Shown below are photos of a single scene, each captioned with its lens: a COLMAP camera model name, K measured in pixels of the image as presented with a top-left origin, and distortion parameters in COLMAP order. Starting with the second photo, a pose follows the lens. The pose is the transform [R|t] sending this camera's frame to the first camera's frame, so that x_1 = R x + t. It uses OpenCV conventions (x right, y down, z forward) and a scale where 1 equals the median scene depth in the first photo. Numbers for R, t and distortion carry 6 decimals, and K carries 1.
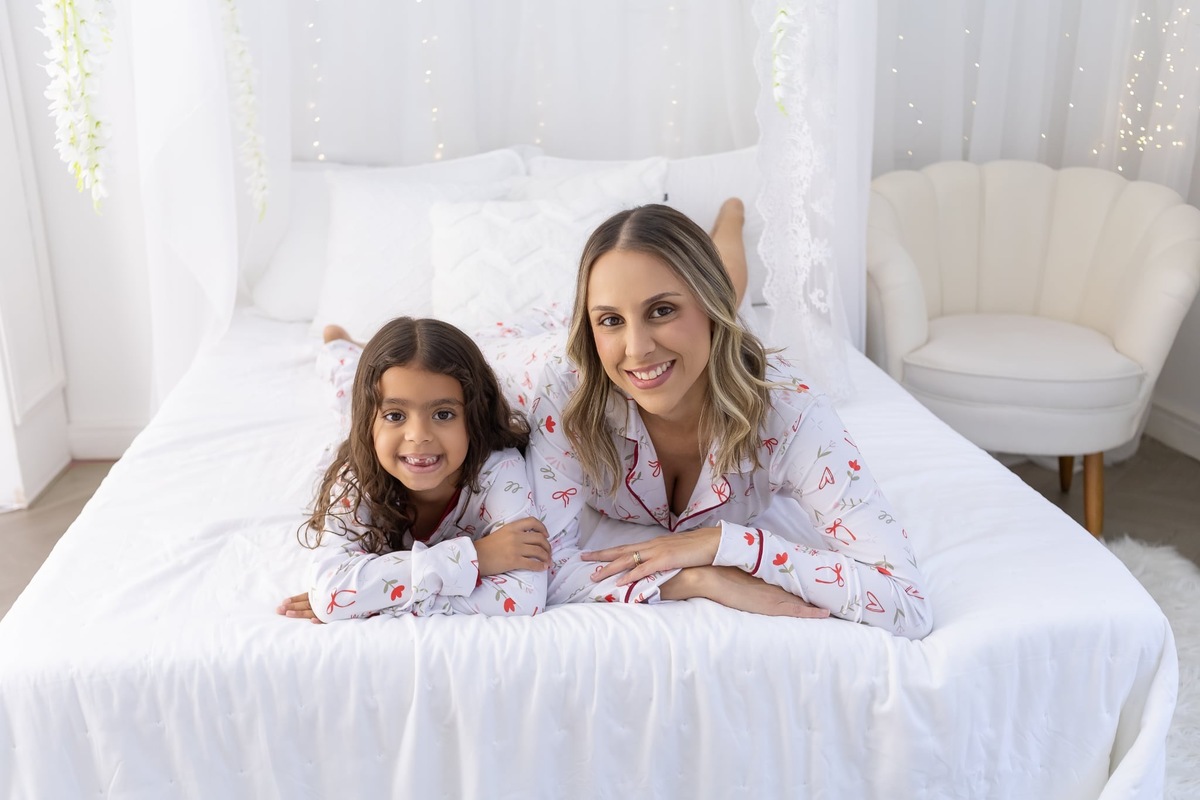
lens RADIAL K [[1211.3, 0, 600.0], [0, 1211.3, 400.0], [0, 0, 1]] dist [-0.008017, 0.035271]
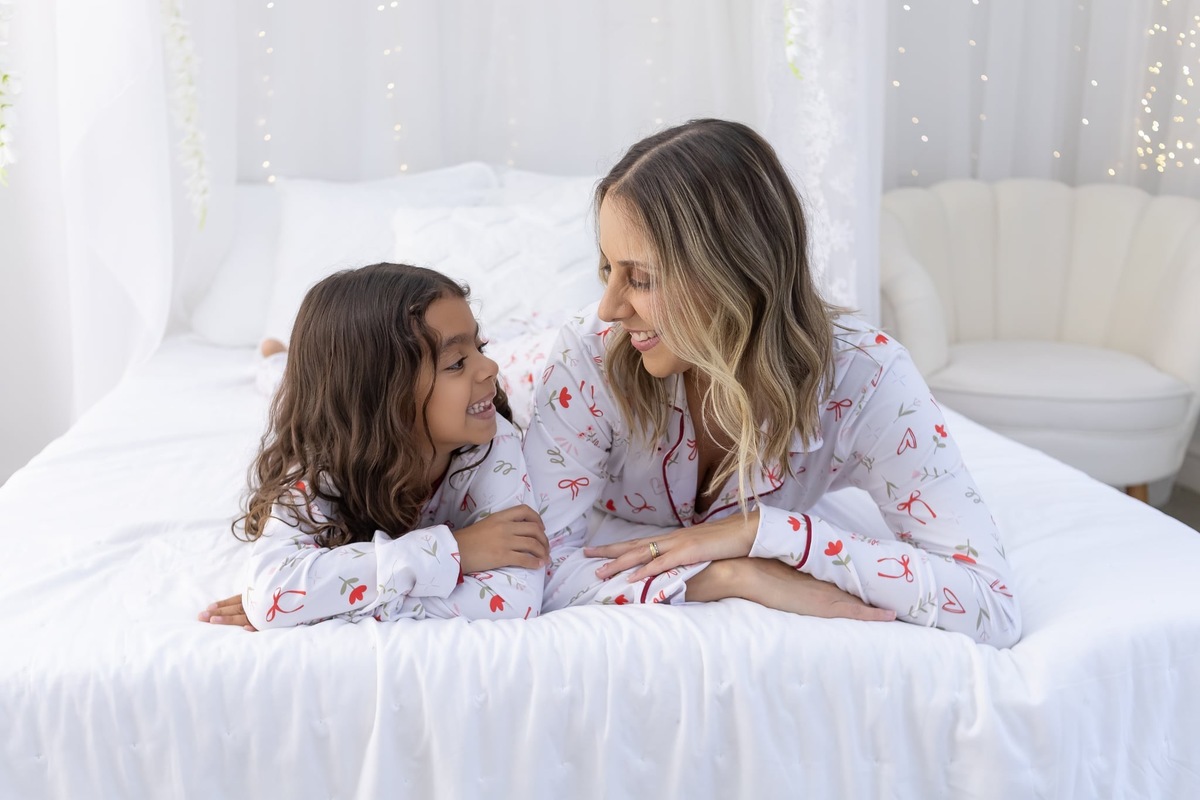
lens RADIAL K [[1243.8, 0, 600.0], [0, 1243.8, 400.0], [0, 0, 1]] dist [0.007010, -0.004935]
pose [[0.999510, -0.007325, 0.030420, -0.030644], [0.009823, 0.996517, -0.082805, 0.101429], [-0.029708, 0.083063, 0.996101, 0.173279]]
